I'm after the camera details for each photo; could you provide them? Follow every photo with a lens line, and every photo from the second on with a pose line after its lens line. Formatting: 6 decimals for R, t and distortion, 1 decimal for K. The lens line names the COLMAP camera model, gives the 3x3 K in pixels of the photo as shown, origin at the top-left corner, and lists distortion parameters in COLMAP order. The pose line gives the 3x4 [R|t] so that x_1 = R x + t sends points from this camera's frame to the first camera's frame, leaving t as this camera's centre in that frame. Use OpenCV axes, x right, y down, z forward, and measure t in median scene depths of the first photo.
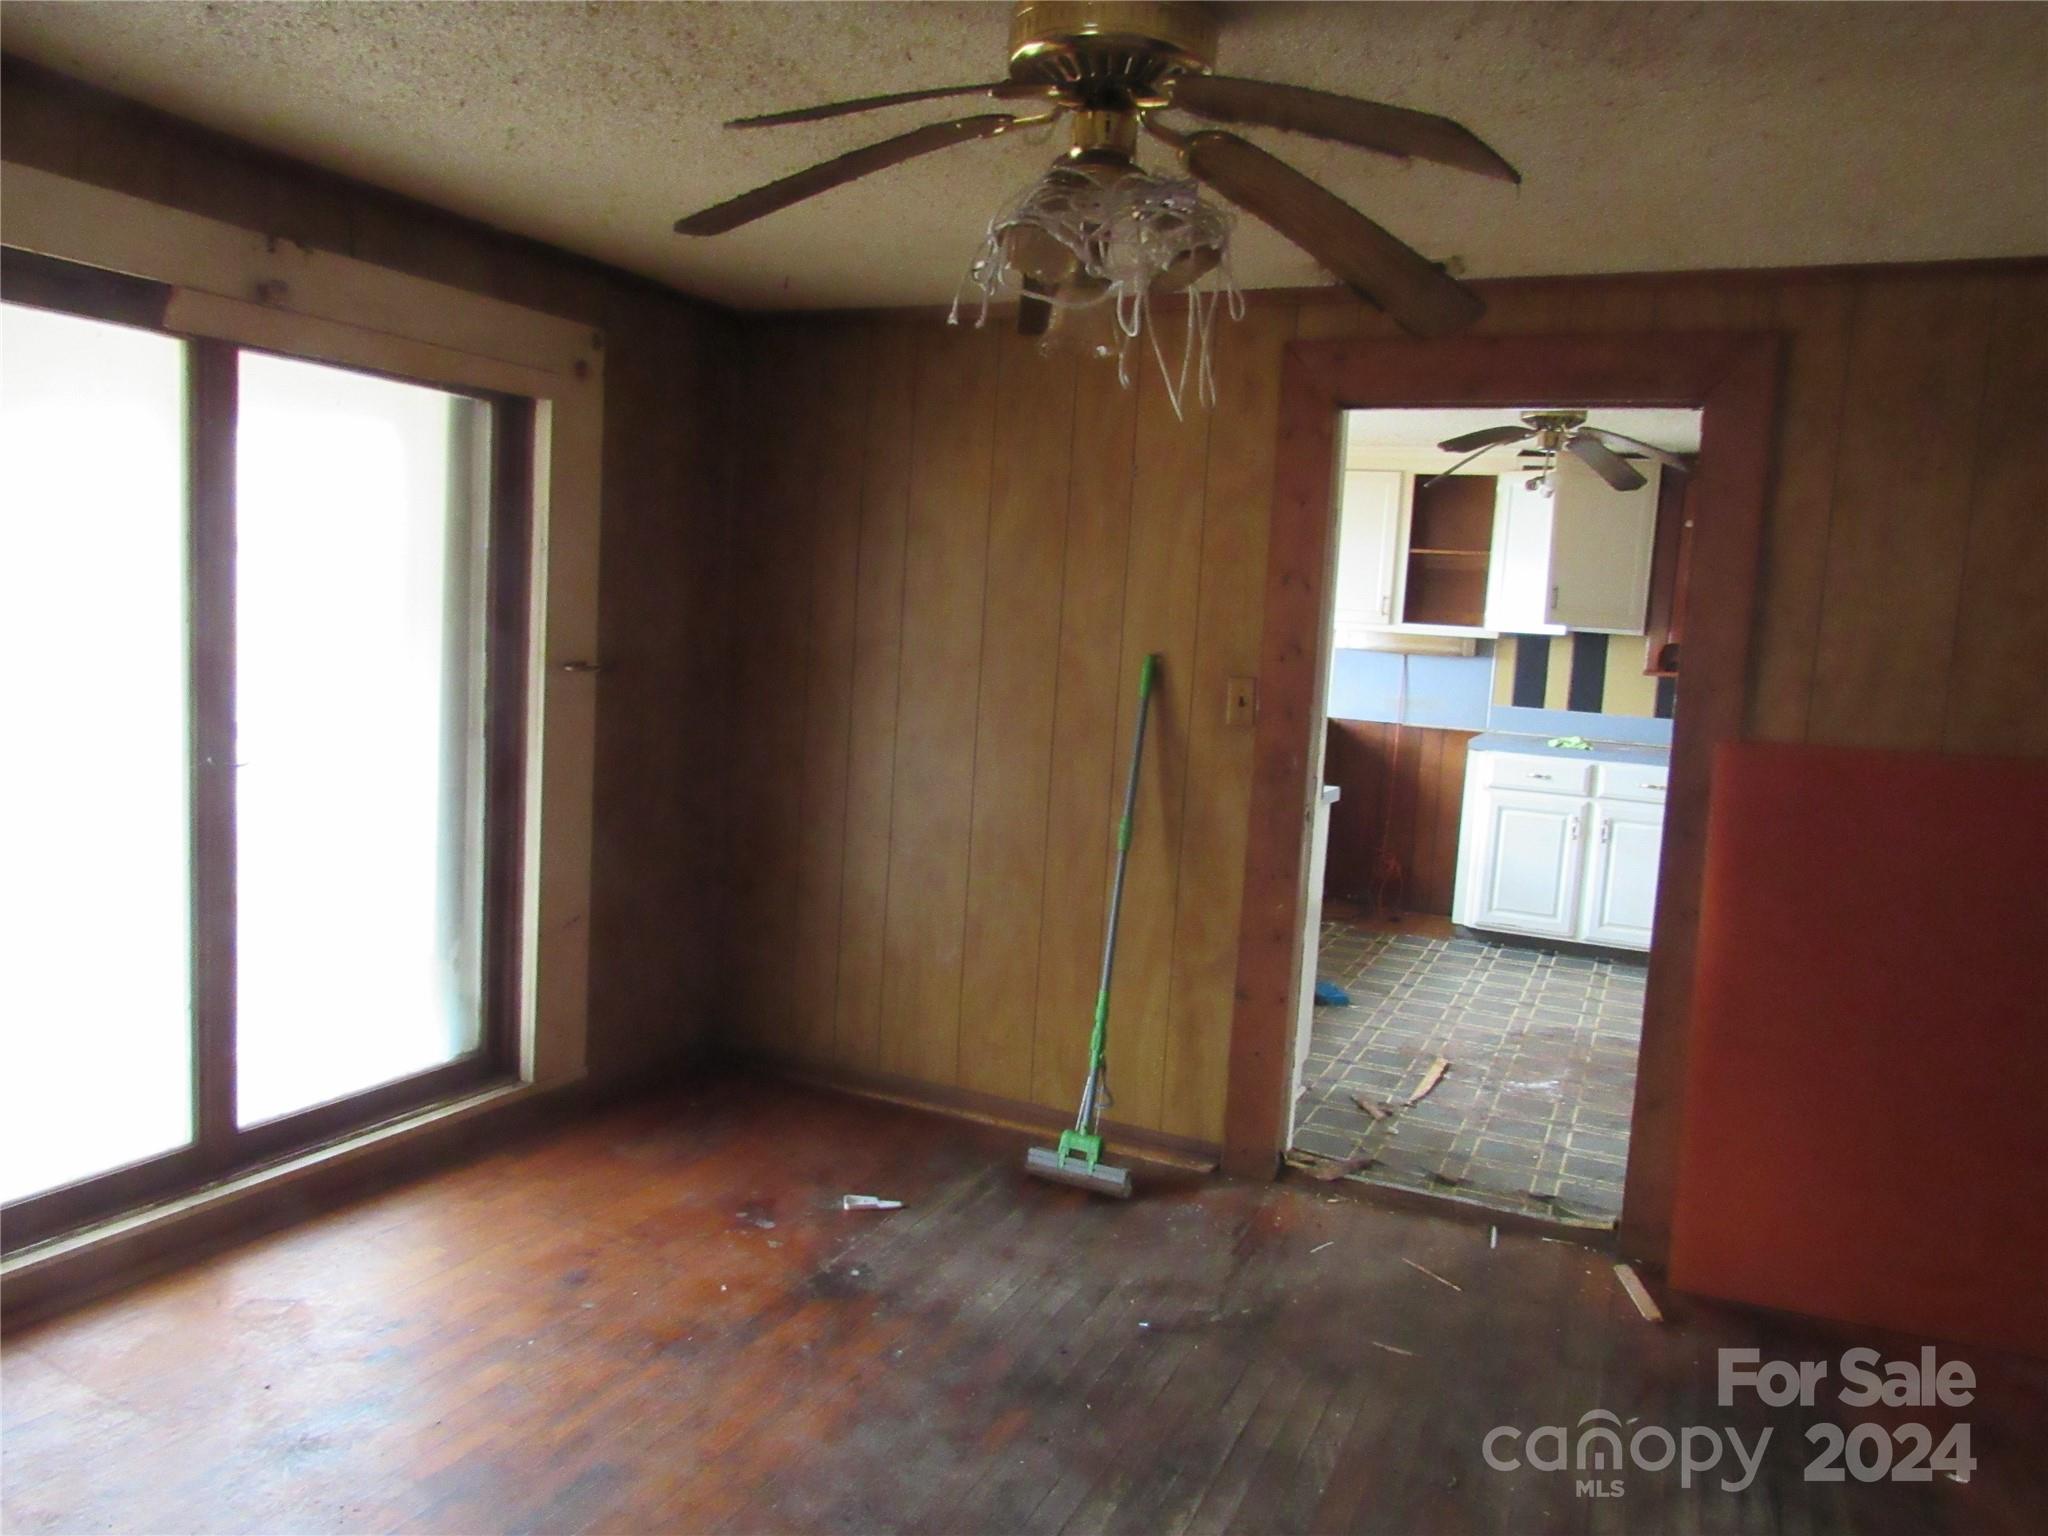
lens RADIAL K [[1458.5, 0, 1017.7], [0, 1458.5, 761.1], [0, 0, 1]] dist [-0.016572, -0.002631]
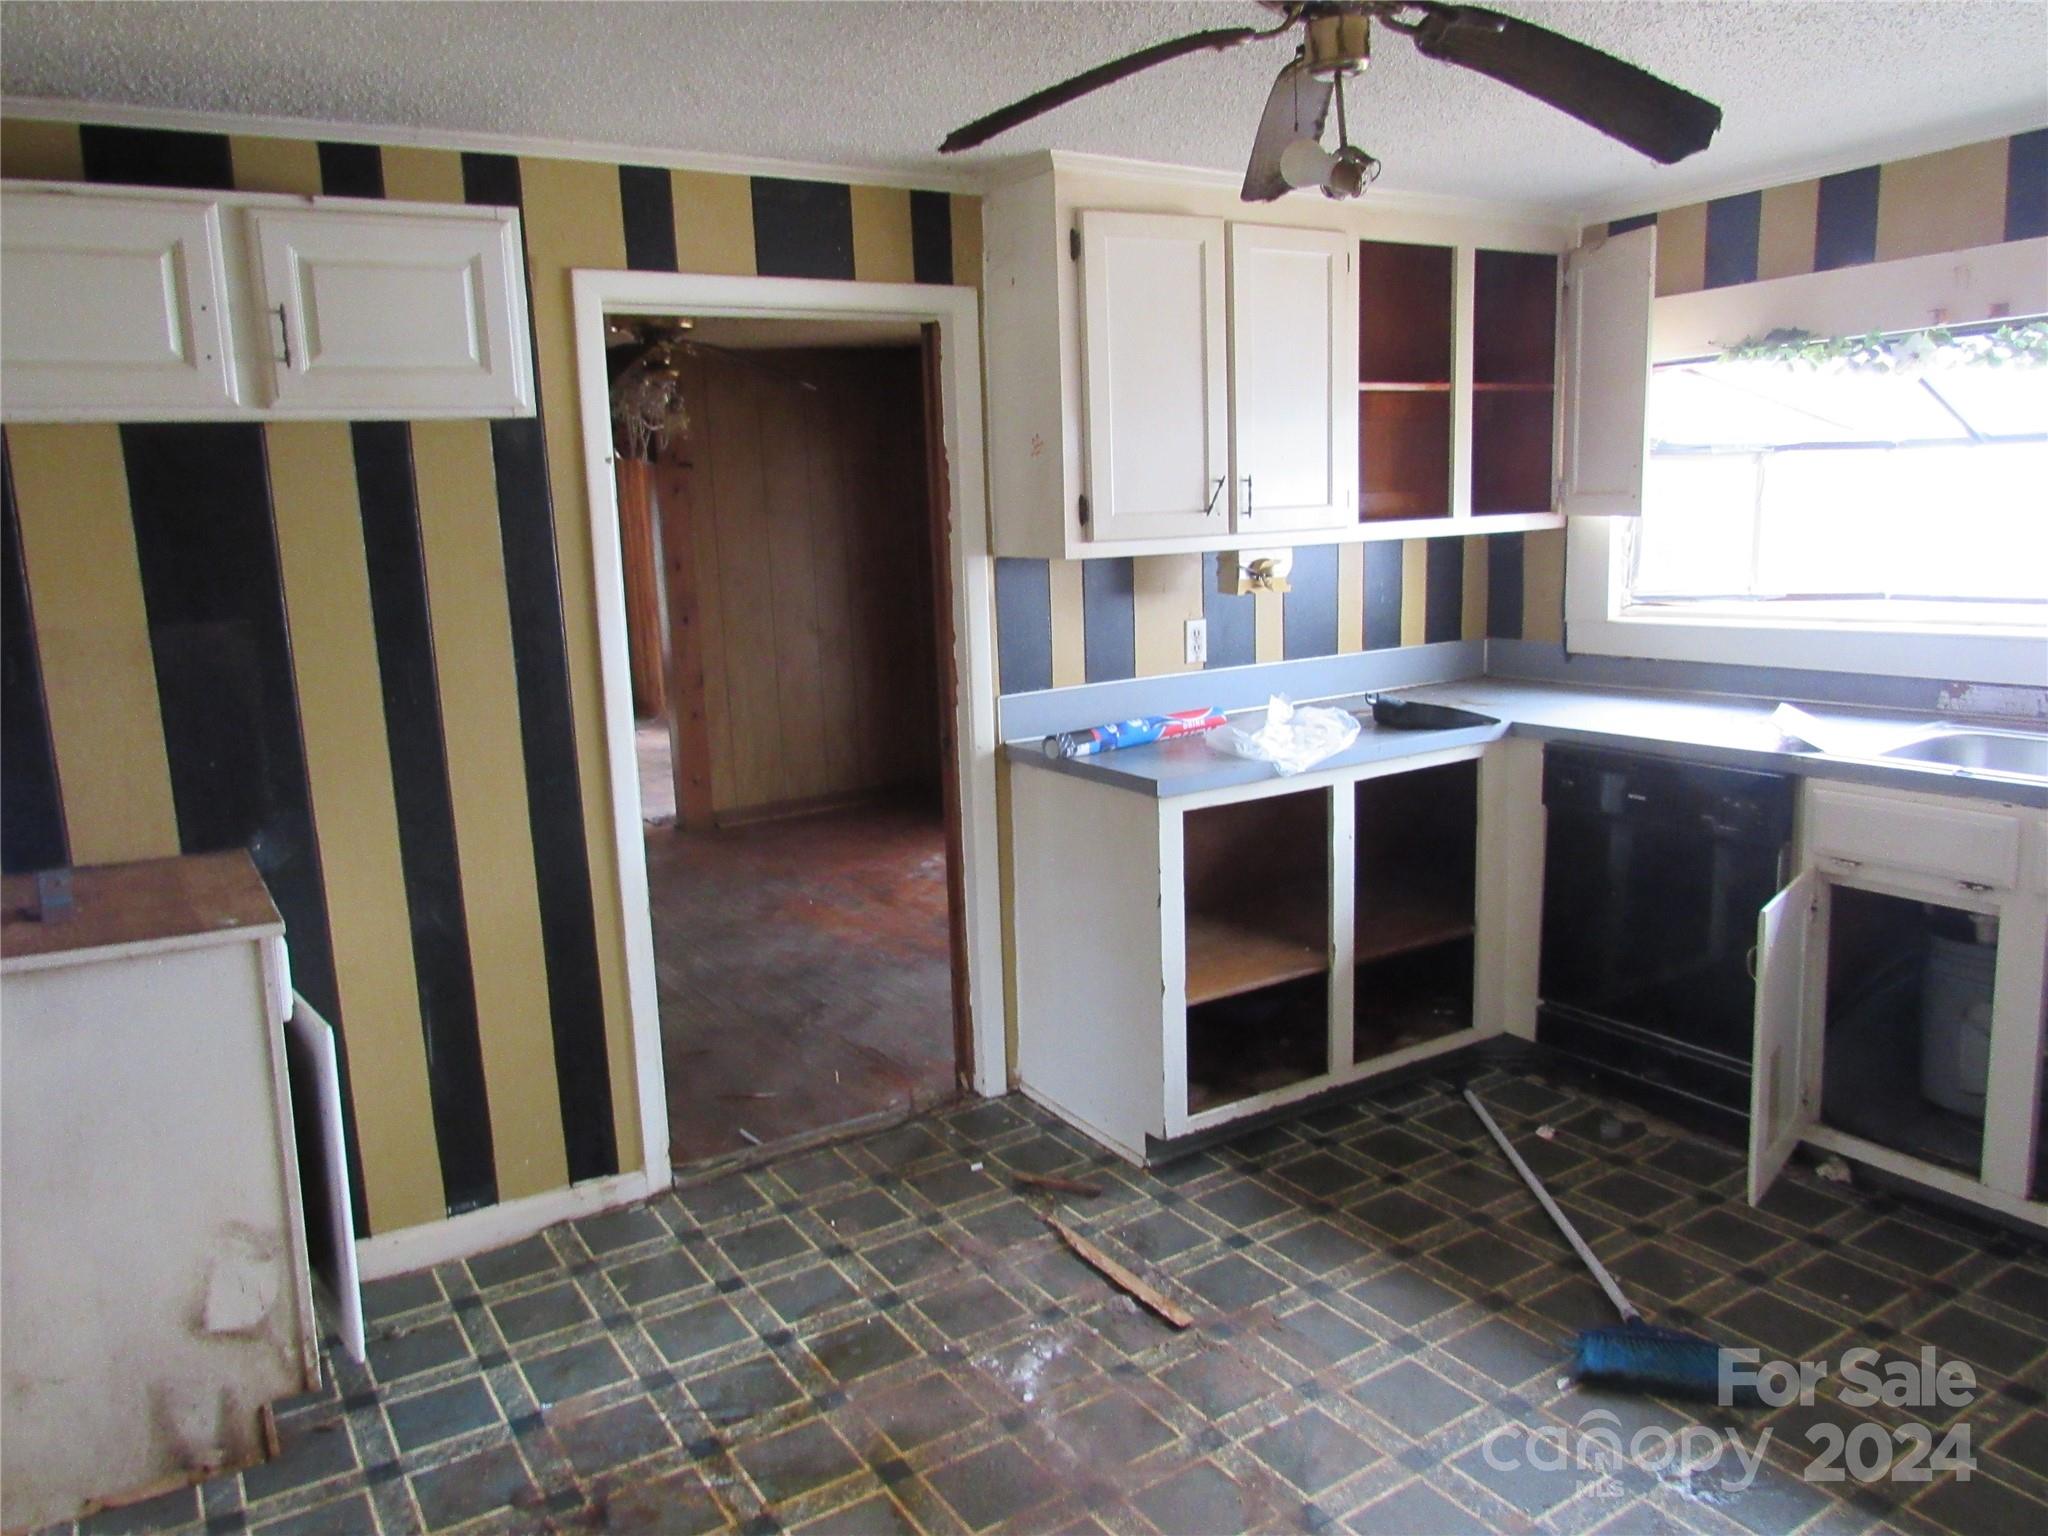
lens RADIAL K [[1458.5, 0, 1017.7], [0, 1458.5, 761.1], [0, 0, 1]] dist [-0.016572, -0.002631]
pose [[-0.546009, 0.110462, -0.830465, 0.833667], [-0.076859, 0.980485, 0.180949, -0.111687], [0.834246, 0.162628, -0.526864, 1.307186]]
